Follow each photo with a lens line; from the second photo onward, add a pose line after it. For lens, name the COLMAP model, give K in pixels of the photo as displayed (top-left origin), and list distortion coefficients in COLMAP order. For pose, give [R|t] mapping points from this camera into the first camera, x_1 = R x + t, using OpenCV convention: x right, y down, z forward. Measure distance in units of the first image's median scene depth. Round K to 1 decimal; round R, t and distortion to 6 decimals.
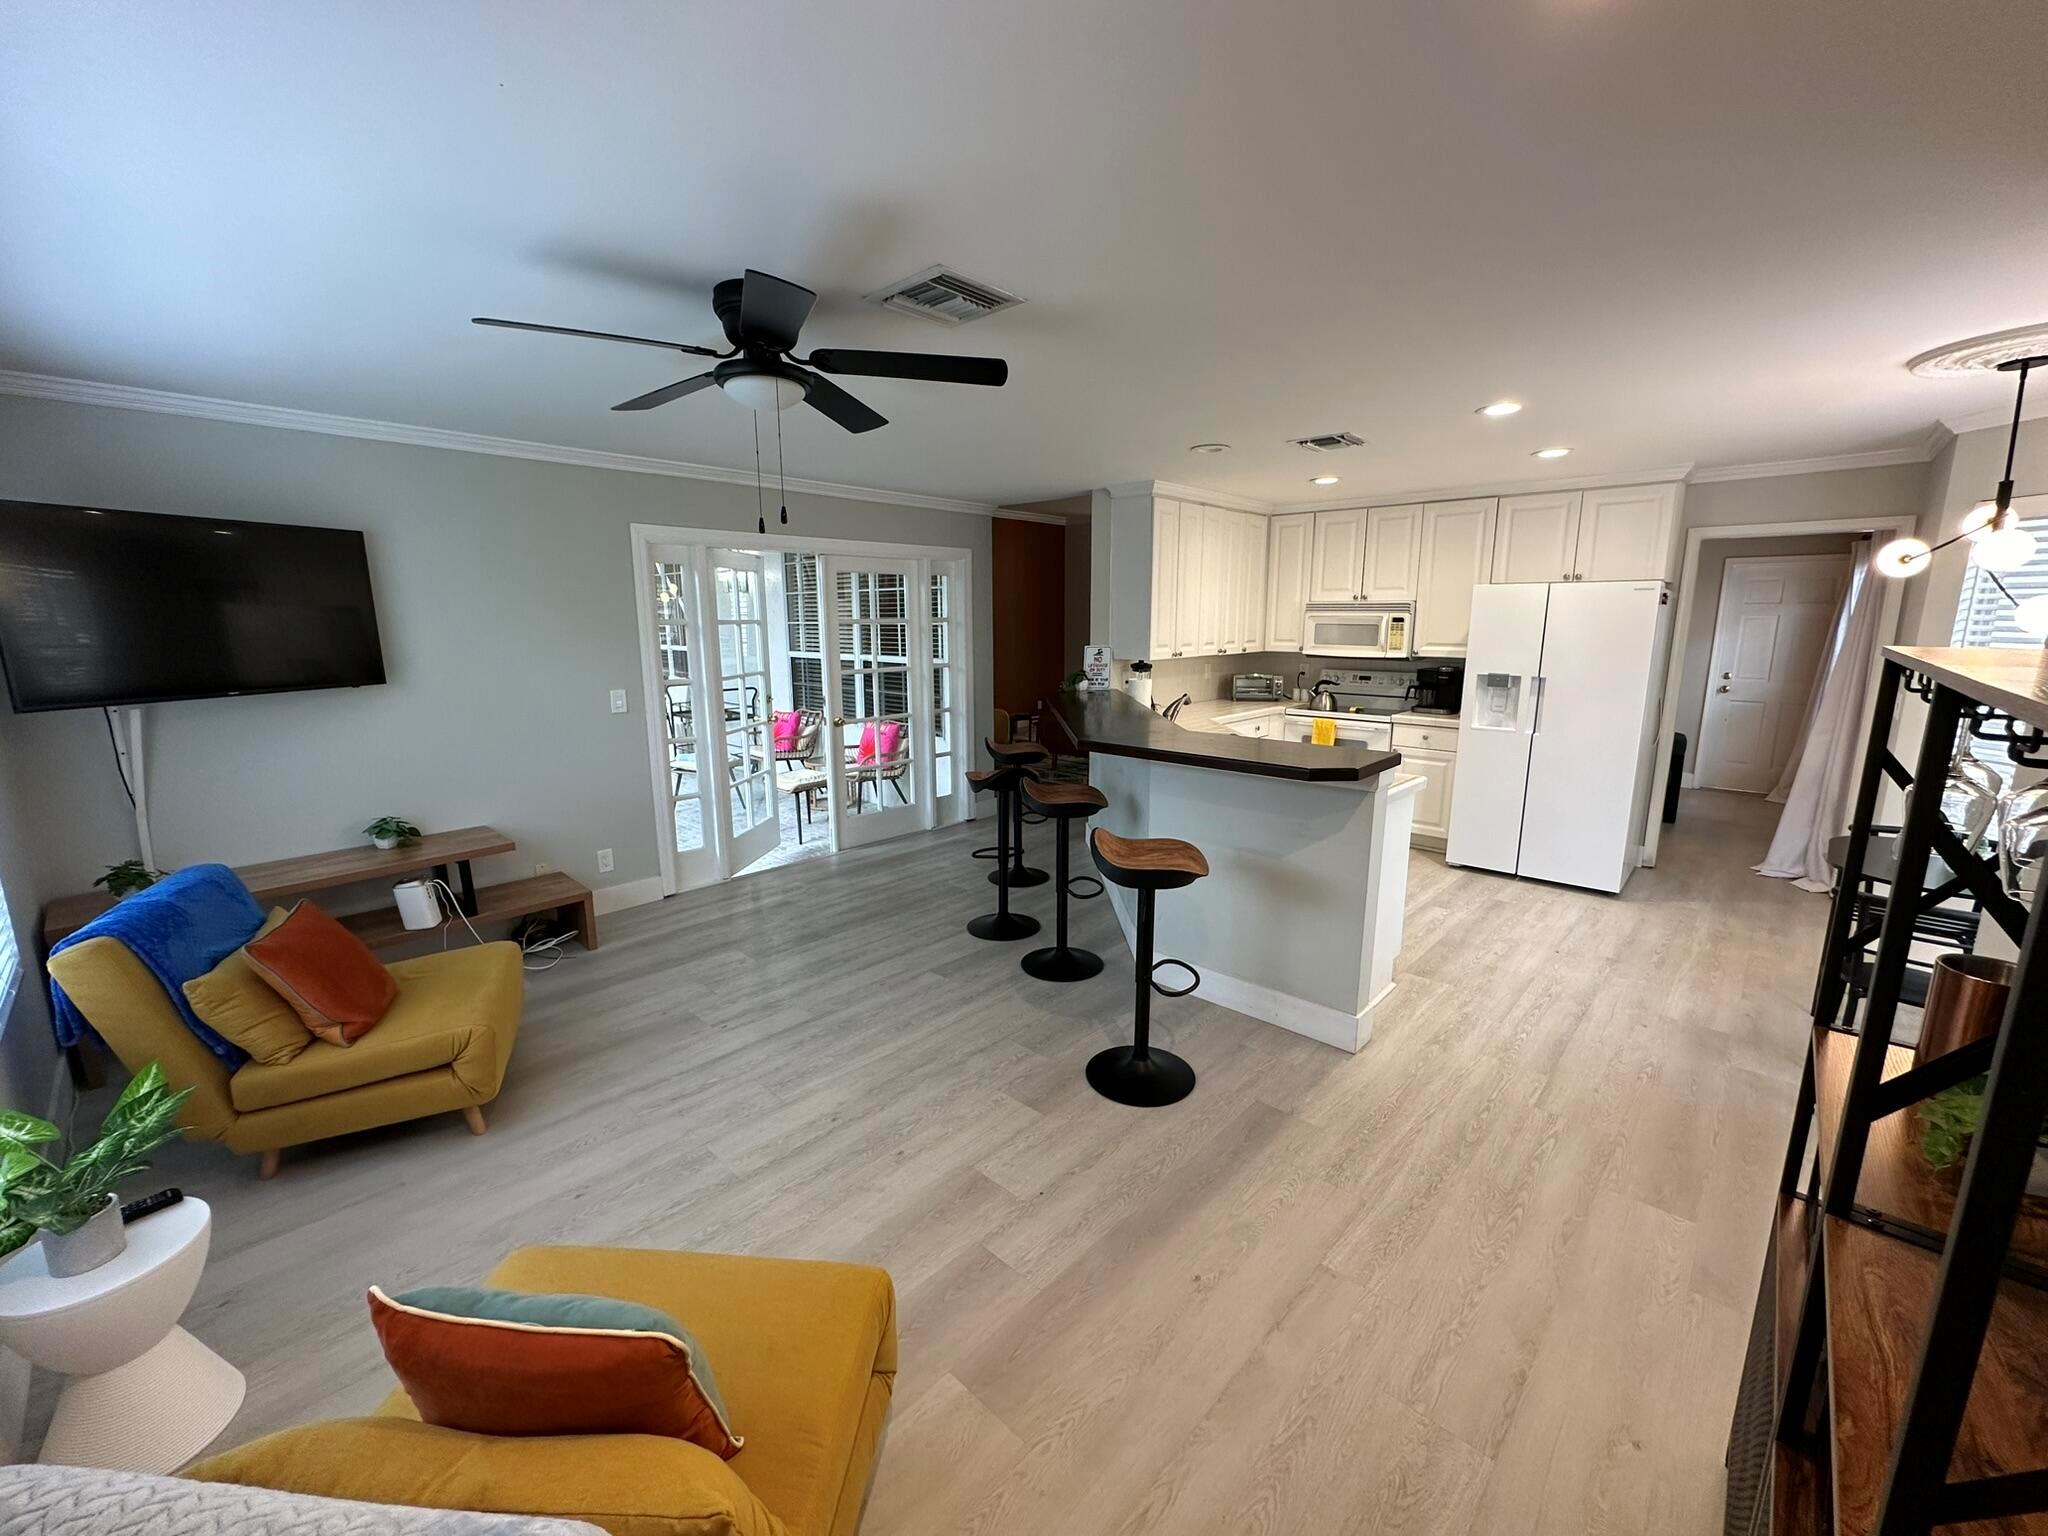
lens RADIAL K [[821.5, 0, 1022.3], [0, 821.5, 776.9], [0, 0, 1]] dist [-0.000073, 0.000431]
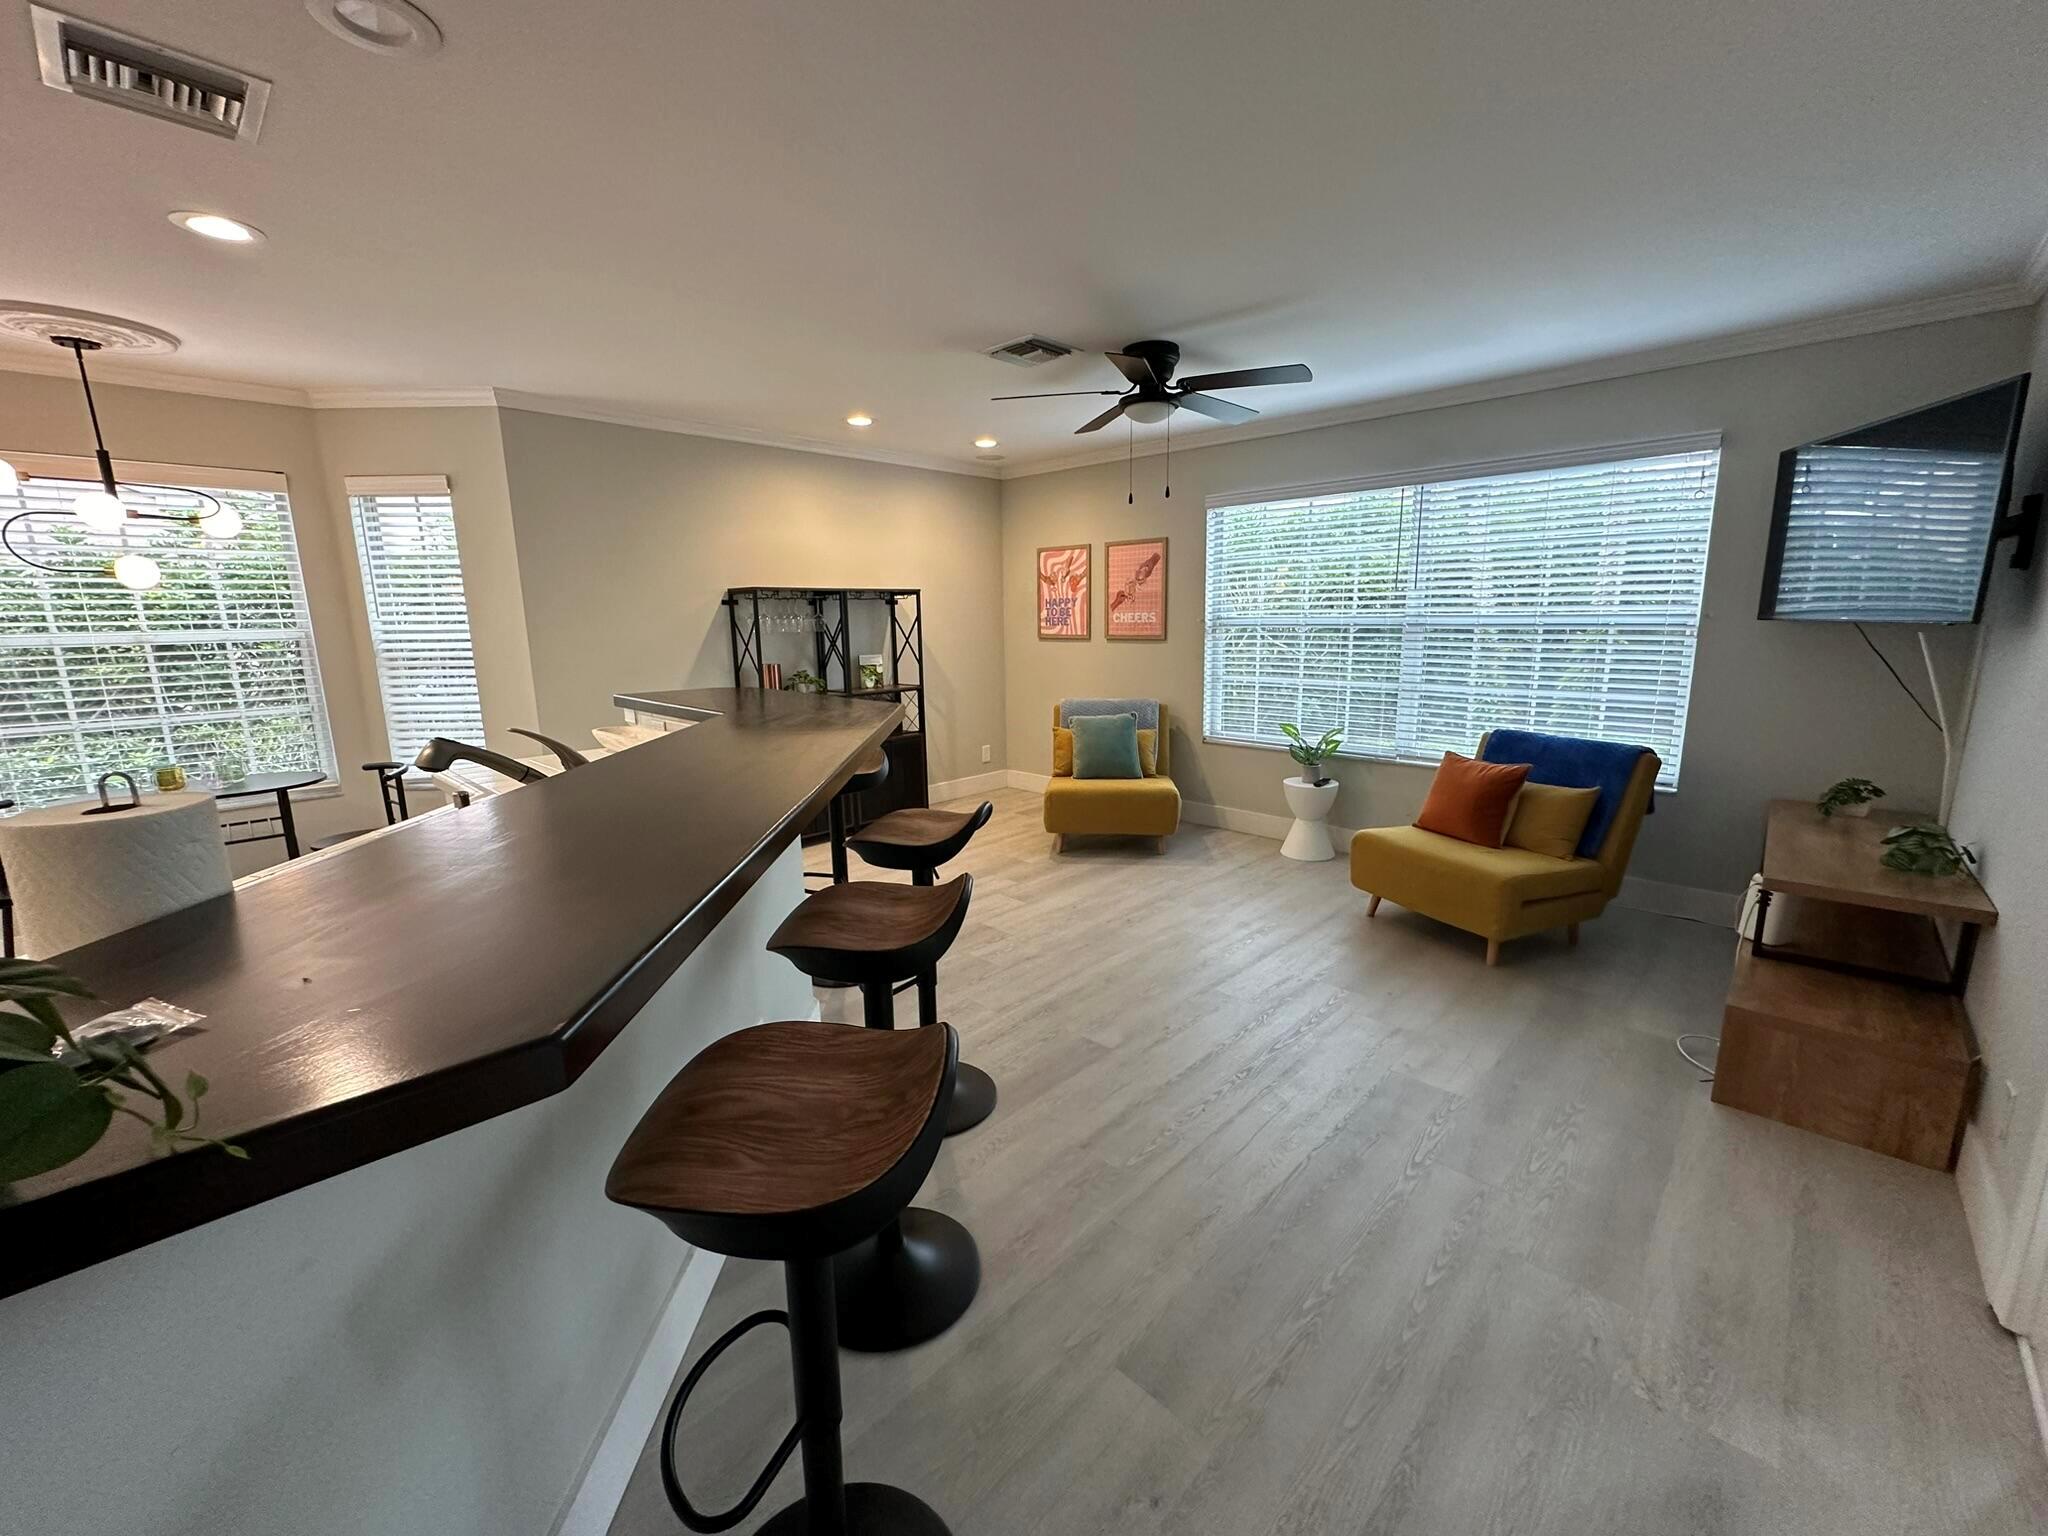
lens RADIAL K [[821.5, 0, 1027.3], [0, 821.5, 774.9], [0, 0, 1]] dist [-0.000073, 0.000431]
pose [[-0.999764, 0.015062, 0.015634, -0.060213], [0.019763, 0.929522, 0.368237, -0.253882], [-0.008986, 0.368459, -0.929601, 1.661080]]
